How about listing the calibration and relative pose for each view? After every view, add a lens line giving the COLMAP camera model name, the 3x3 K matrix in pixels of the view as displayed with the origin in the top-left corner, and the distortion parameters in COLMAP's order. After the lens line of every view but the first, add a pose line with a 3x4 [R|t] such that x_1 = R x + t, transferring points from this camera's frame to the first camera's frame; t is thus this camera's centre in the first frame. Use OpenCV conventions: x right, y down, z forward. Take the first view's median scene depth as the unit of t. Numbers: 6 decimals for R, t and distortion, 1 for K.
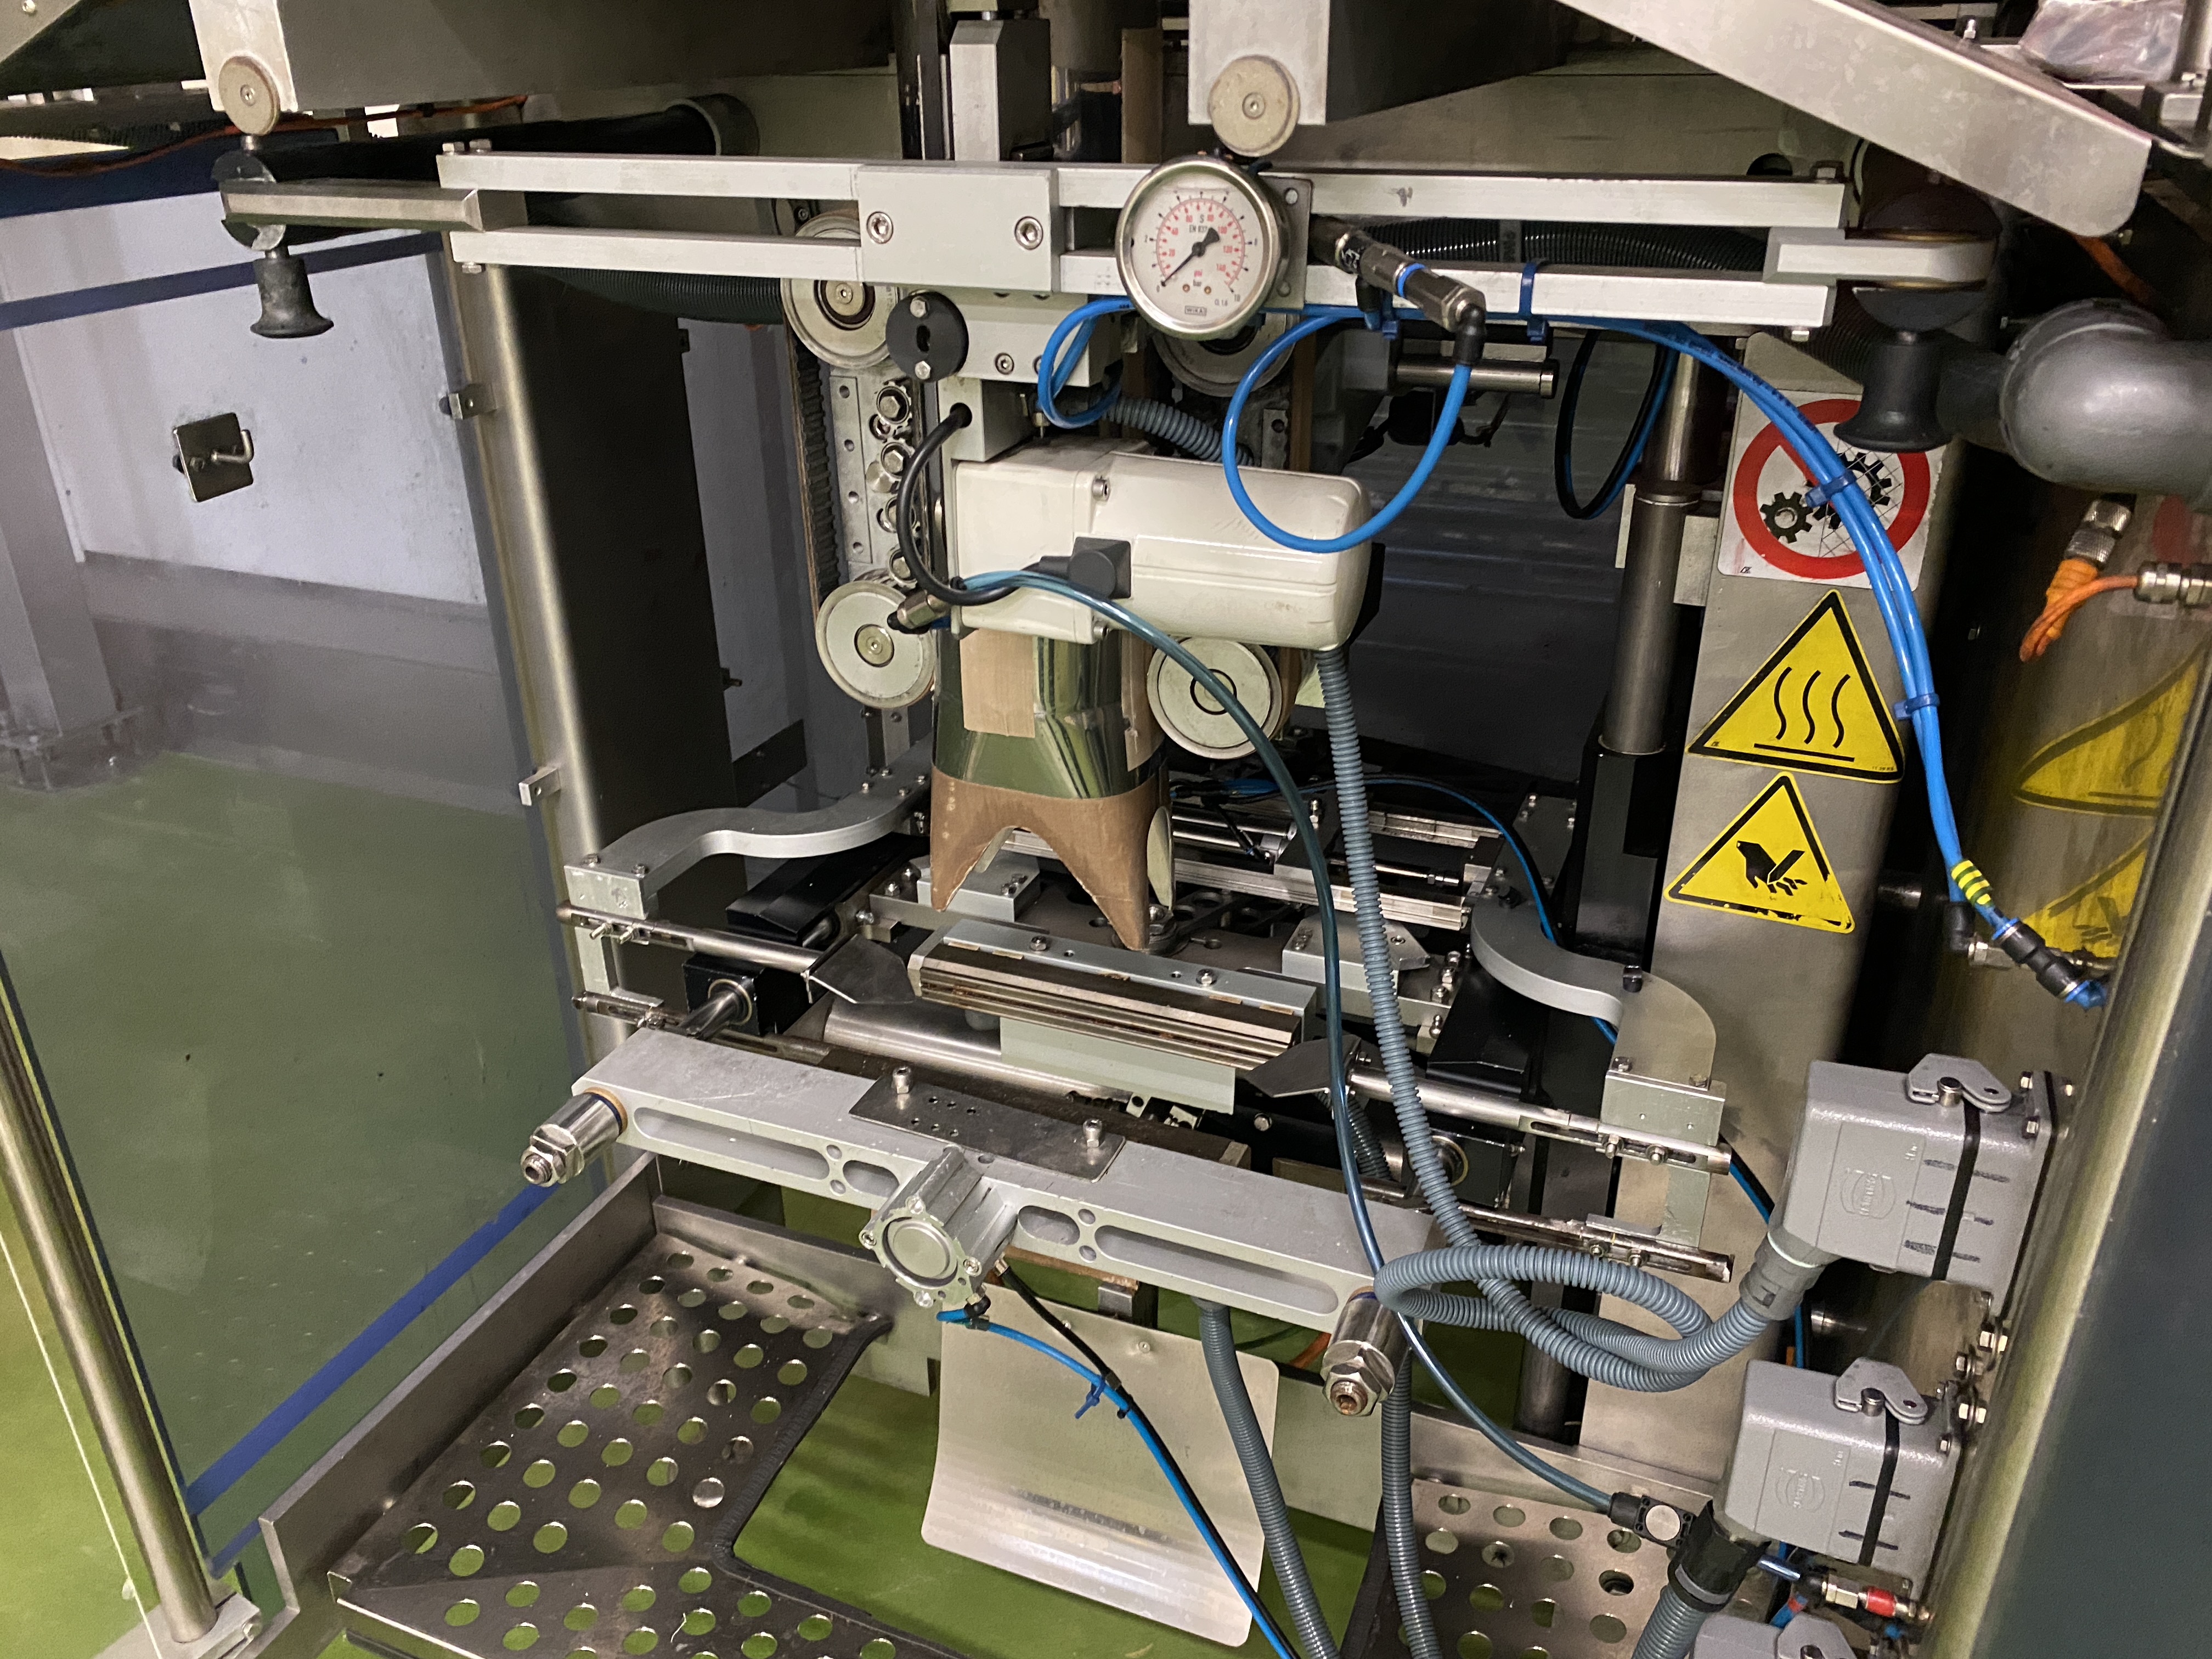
lens RADIAL K [[1666.8, 0, 1113.2], [0, 1666.8, 830.4], [0, 0, 1]] dist [0.126123, -0.277632]
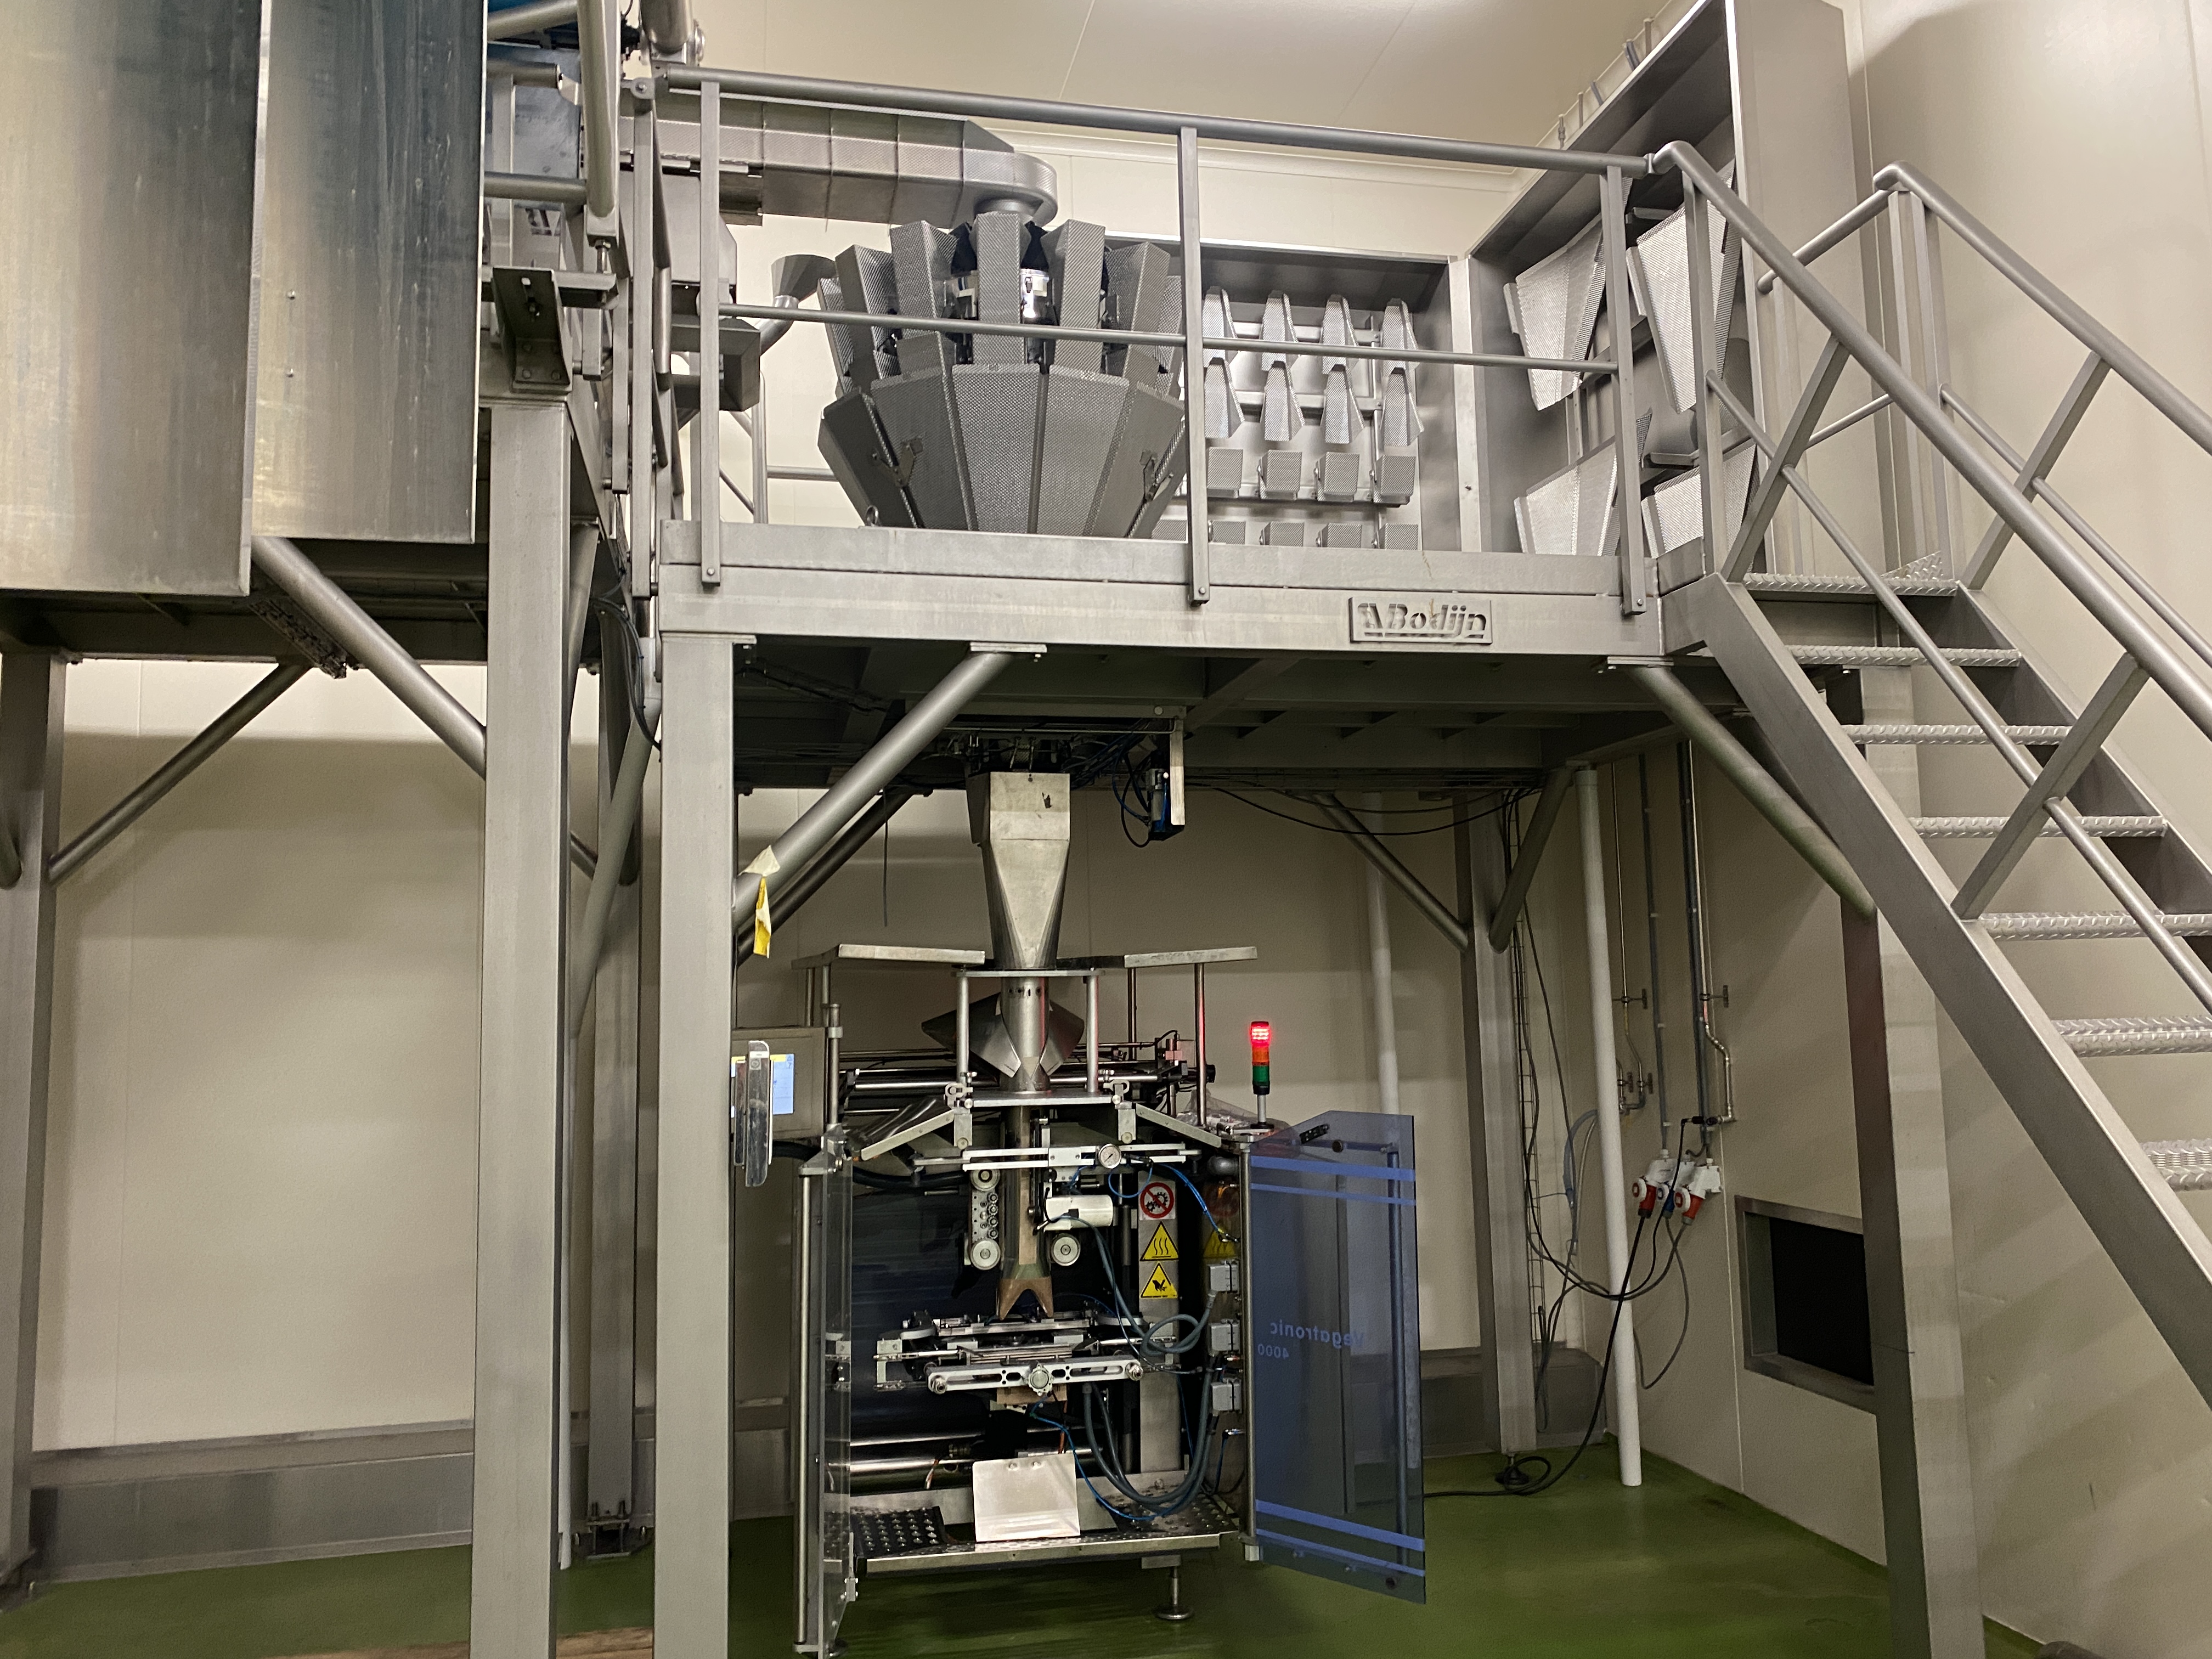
lens RADIAL K [[1669.2, 0, 1118.4], [0, 1669.2, 822.4], [0, 0, 1]] dist [0.101387, -0.172941]
pose [[0.808096, 0.062235, 0.585754, -2.508987], [0.260260, 0.854356, -0.449824, 0.993817], [-0.528437, 0.515949, 0.674204, -2.735898]]
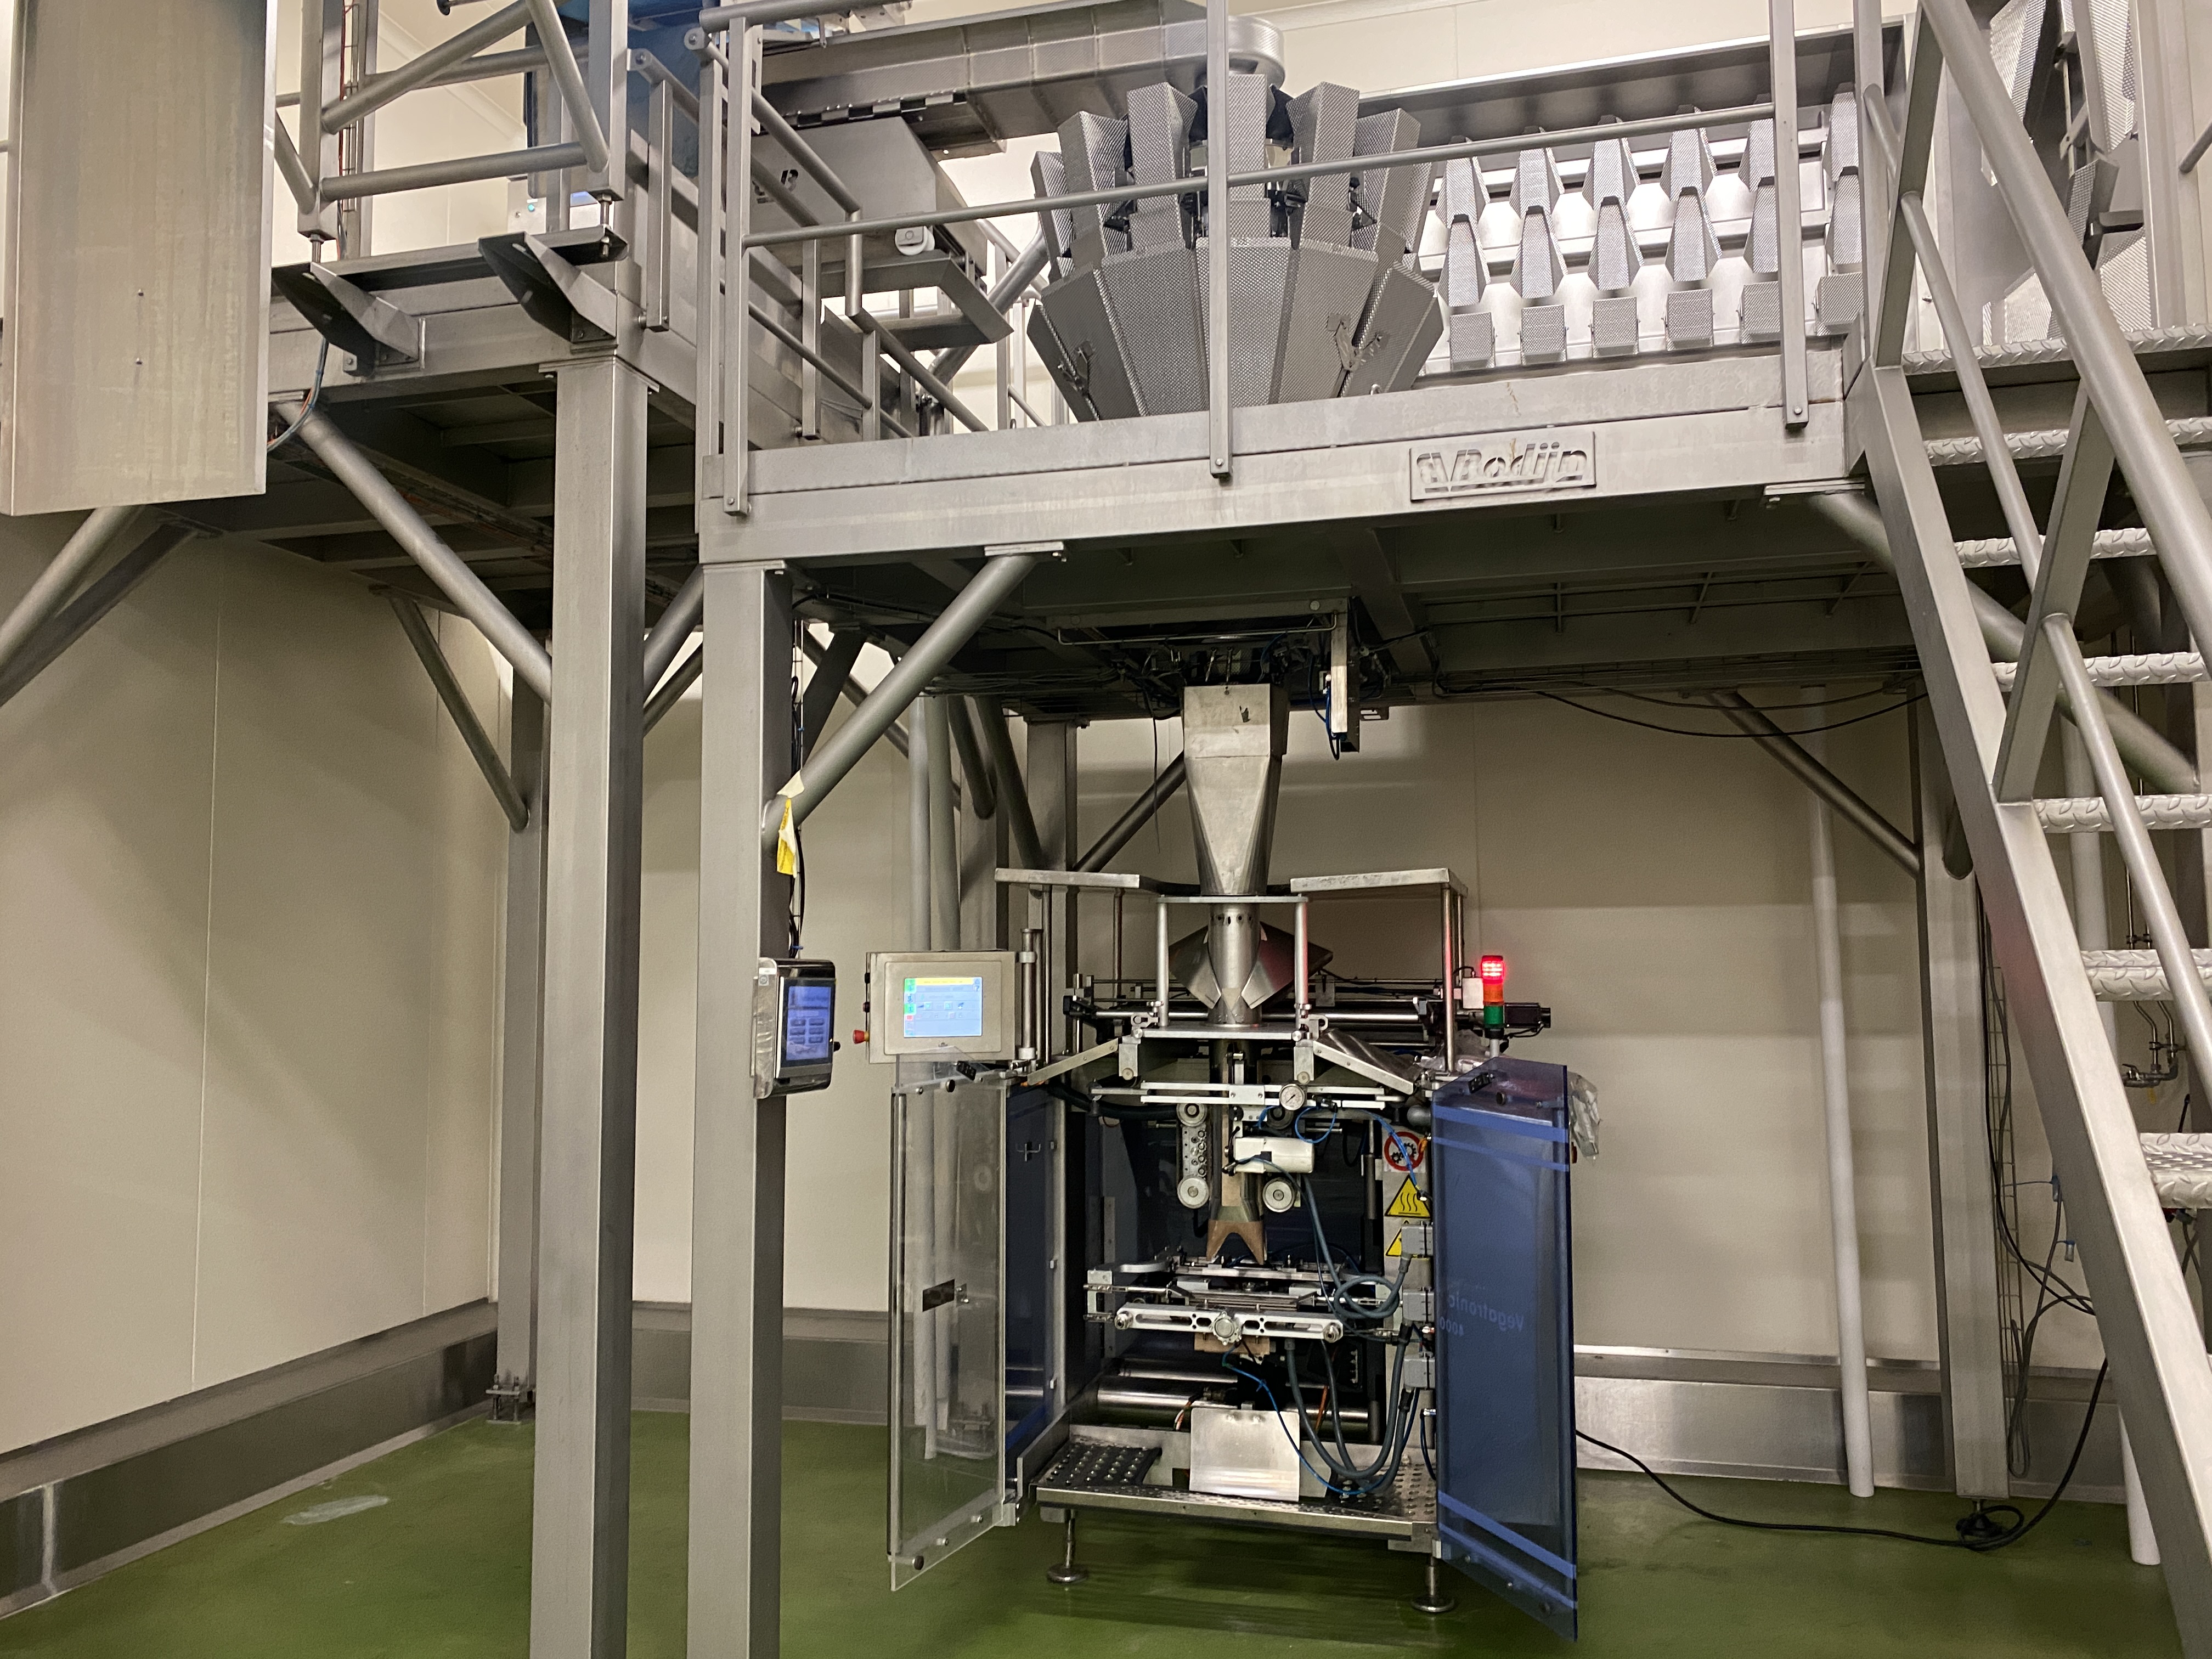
lens RADIAL K [[1669.2, 0, 1118.4], [0, 1669.2, 822.4], [0, 0, 1]] dist [0.101387, -0.172941]
pose [[0.988871, 0.022242, 0.147103, -0.963668], [0.054925, 0.864332, -0.499913, 1.175931], [-0.138265, 0.502430, 0.853491, -3.017091]]
